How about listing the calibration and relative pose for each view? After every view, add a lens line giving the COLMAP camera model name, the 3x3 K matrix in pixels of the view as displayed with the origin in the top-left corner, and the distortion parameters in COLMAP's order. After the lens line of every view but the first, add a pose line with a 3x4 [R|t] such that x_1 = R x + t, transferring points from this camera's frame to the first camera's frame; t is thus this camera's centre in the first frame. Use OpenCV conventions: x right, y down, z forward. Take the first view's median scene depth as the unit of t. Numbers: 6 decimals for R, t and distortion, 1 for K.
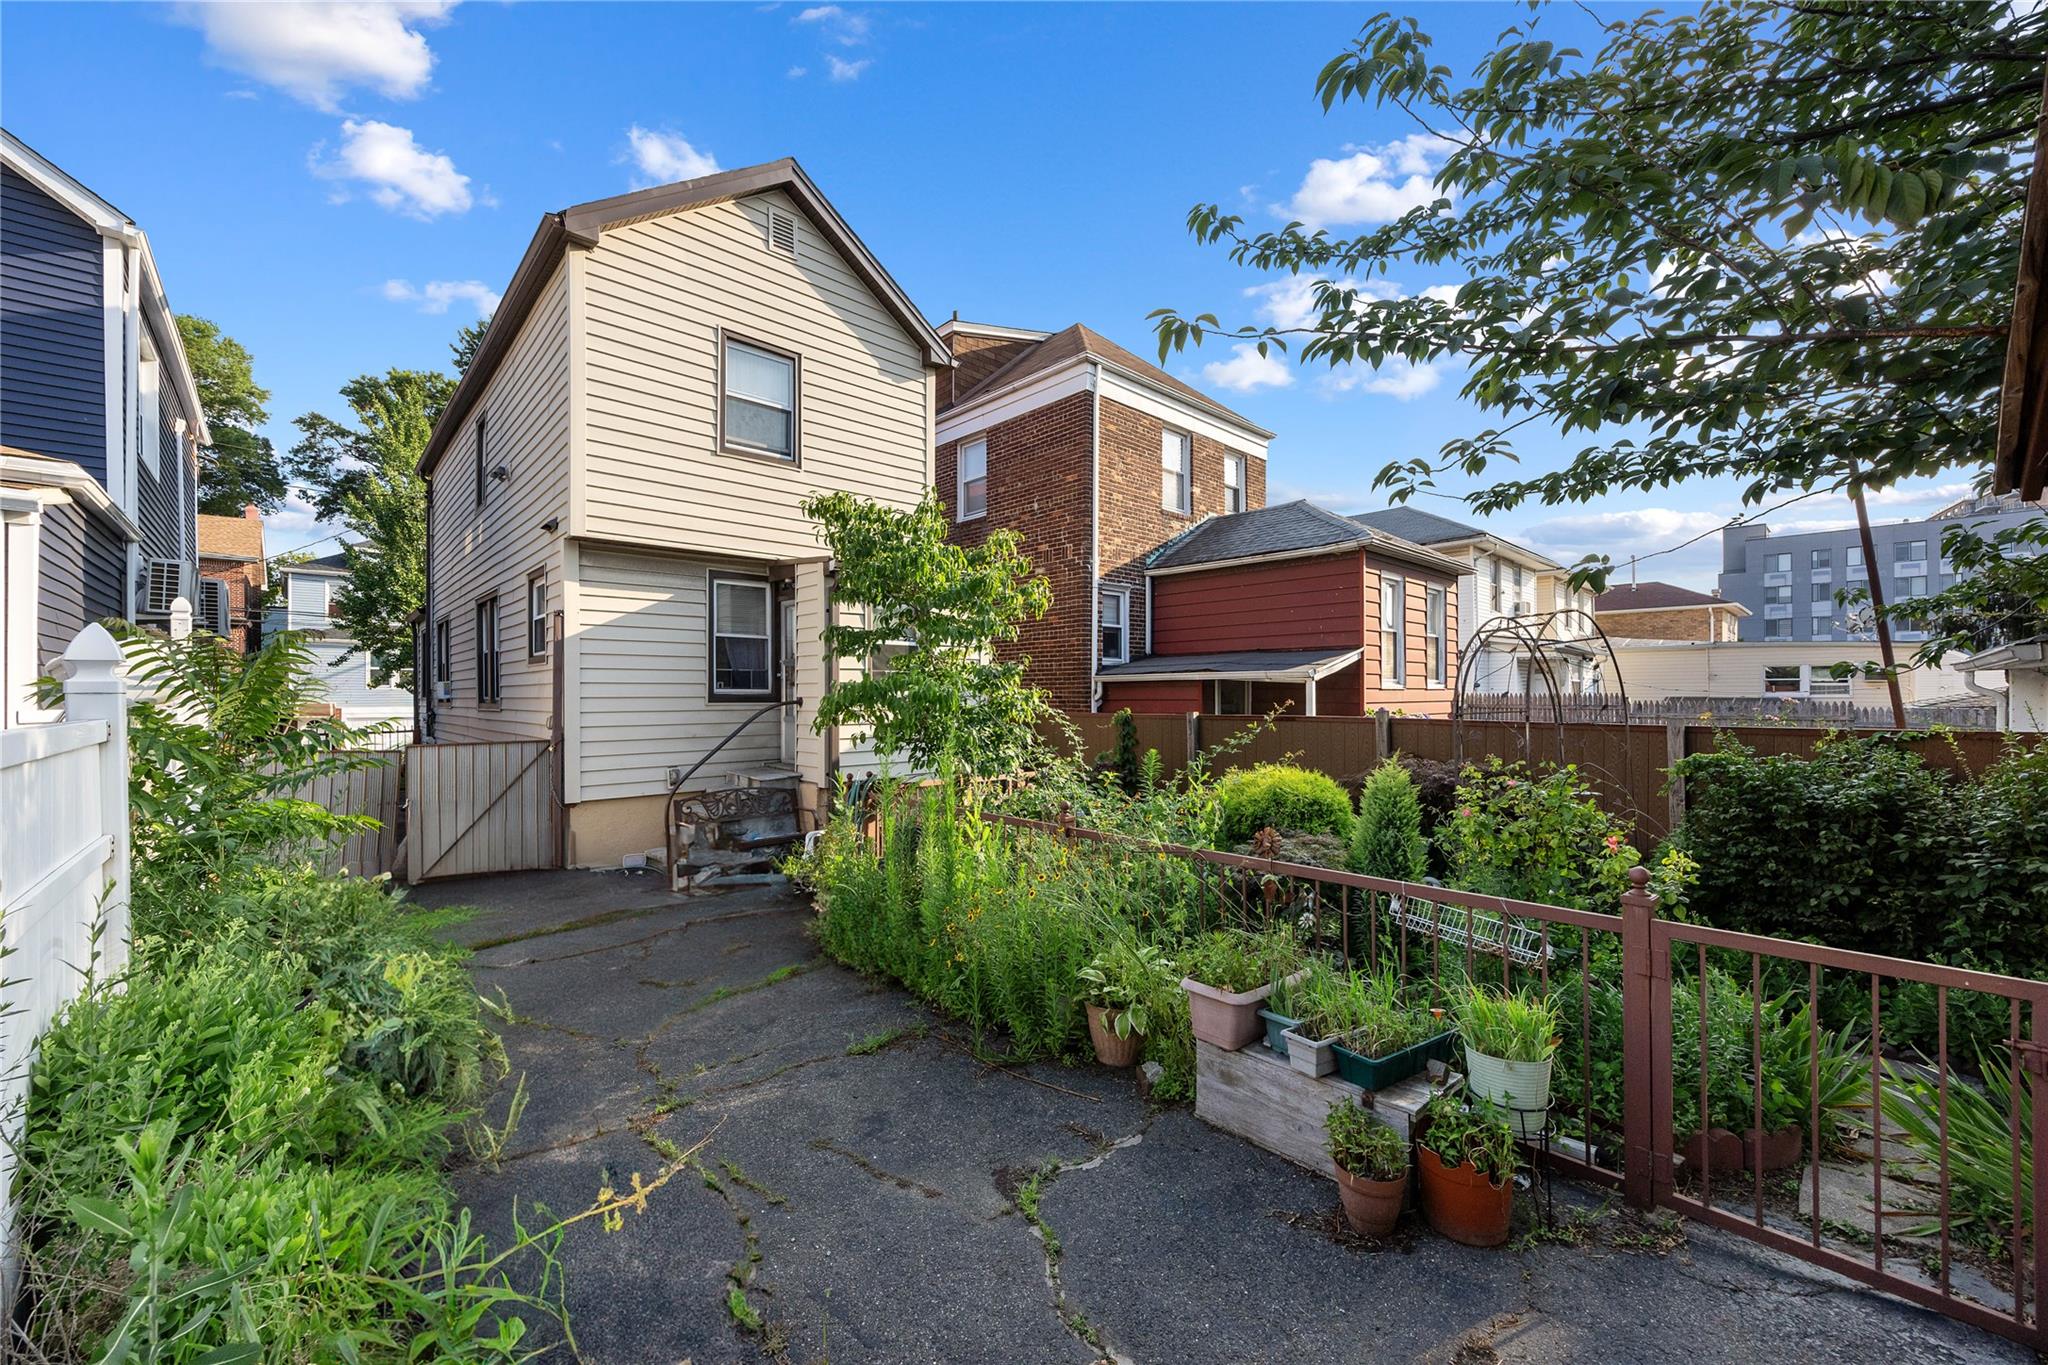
lens RADIAL K [[791.7, 0, 1024.6], [0, 791.7, 691.9], [0, 0, 1]] dist [-0.000614, 0.000023]
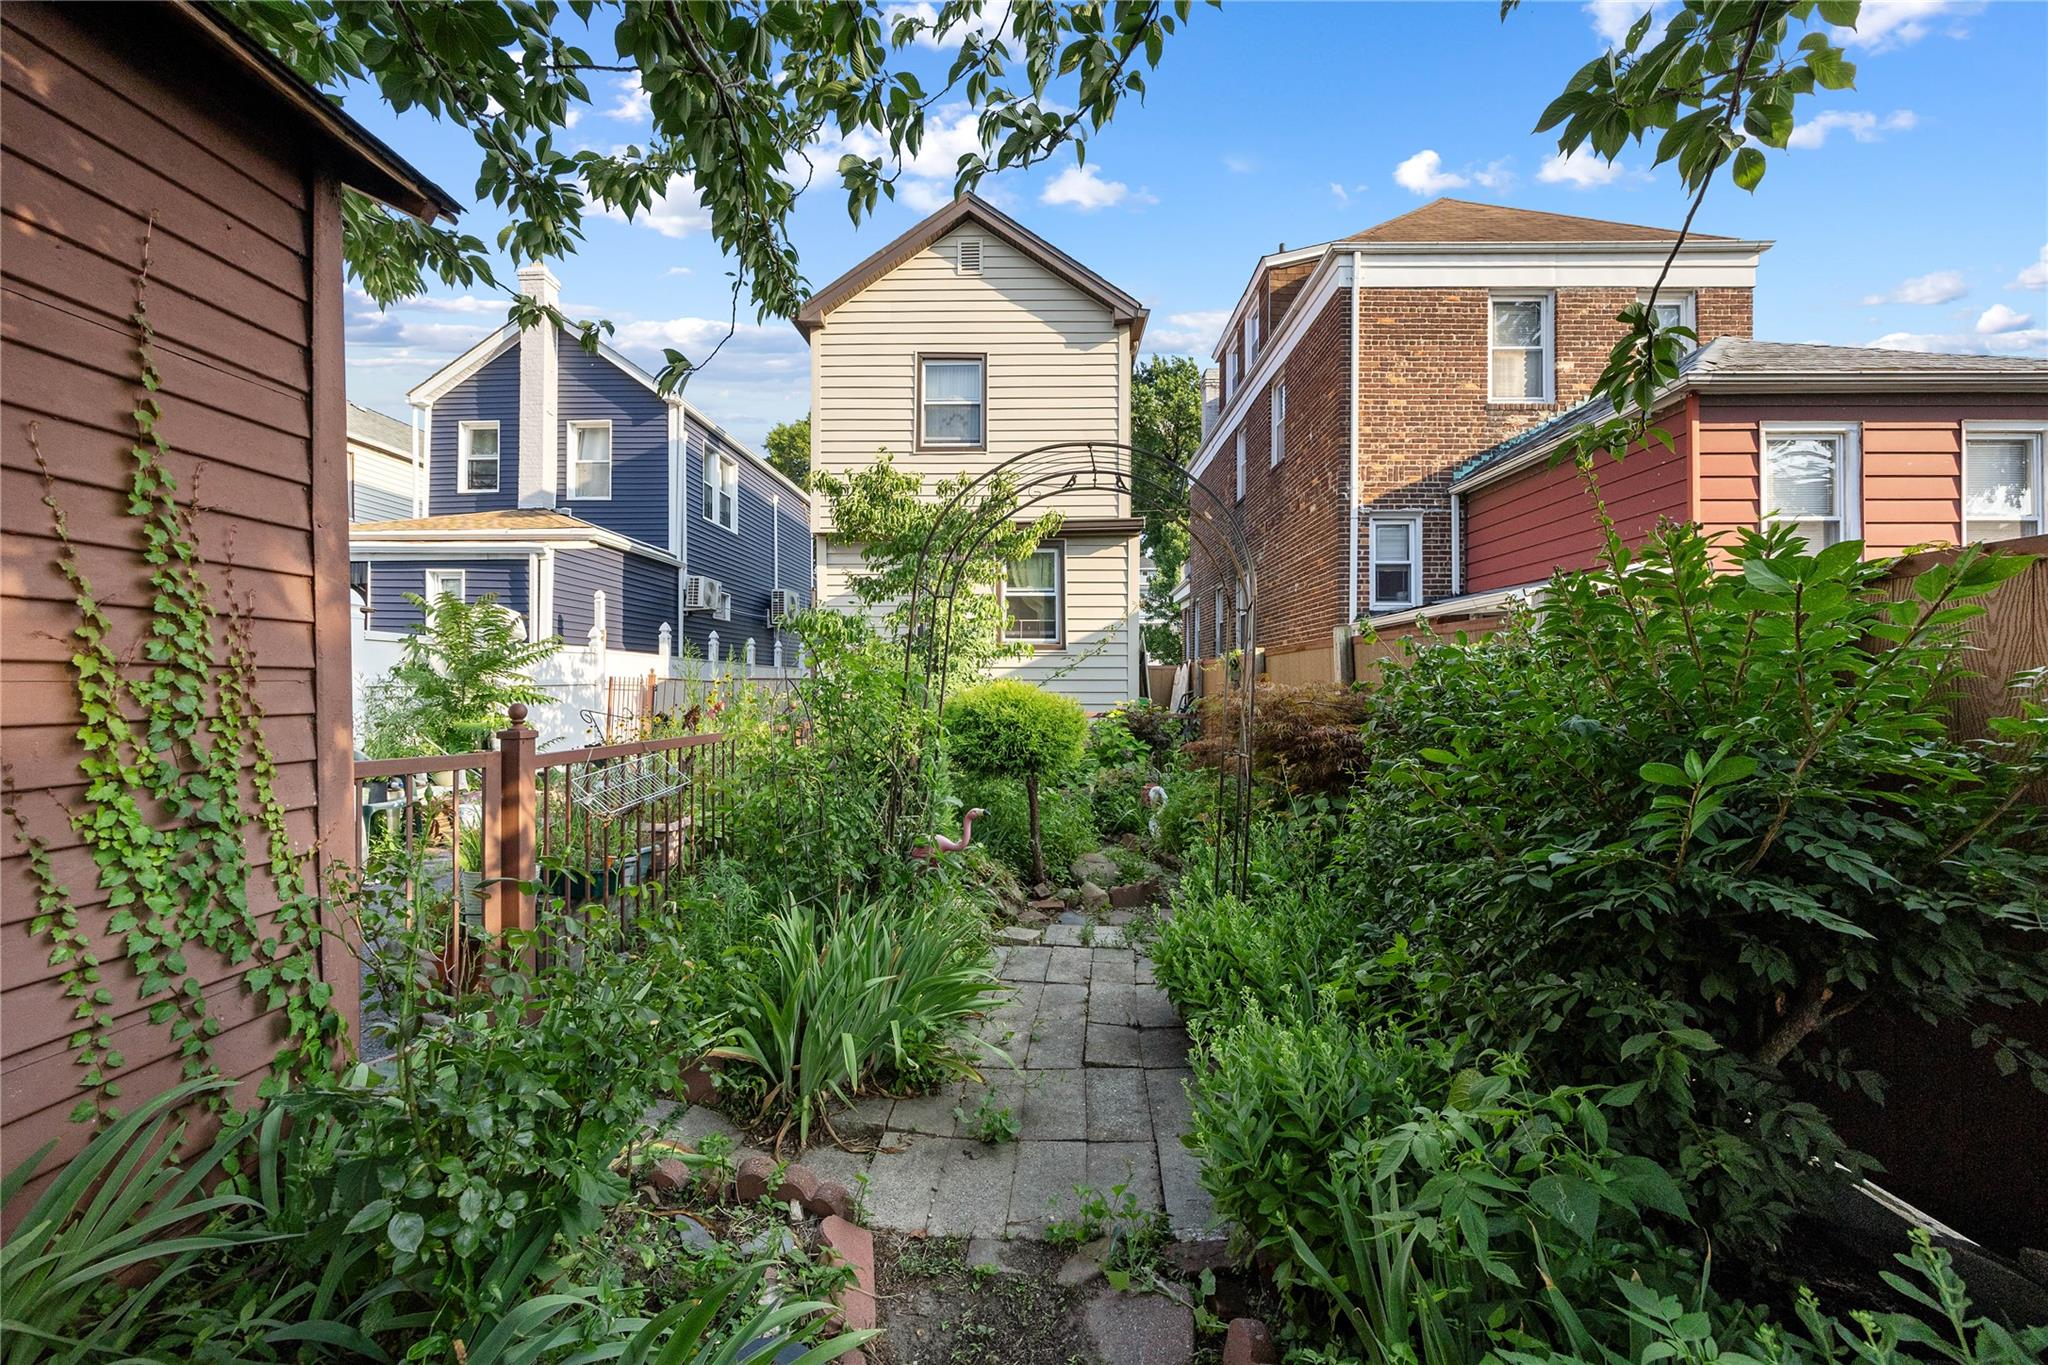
lens RADIAL K [[791.7, 0, 1021.8], [0, 791.7, 682.8], [0, 0, 1]] dist [-0.000614, 0.000023]
pose [[0.715597, -0.001776, -0.698512, 0.409725], [-0.001706, 0.999989, -0.004290, 0.045751], [0.698512, 0.004262, 0.715586, 0.148041]]
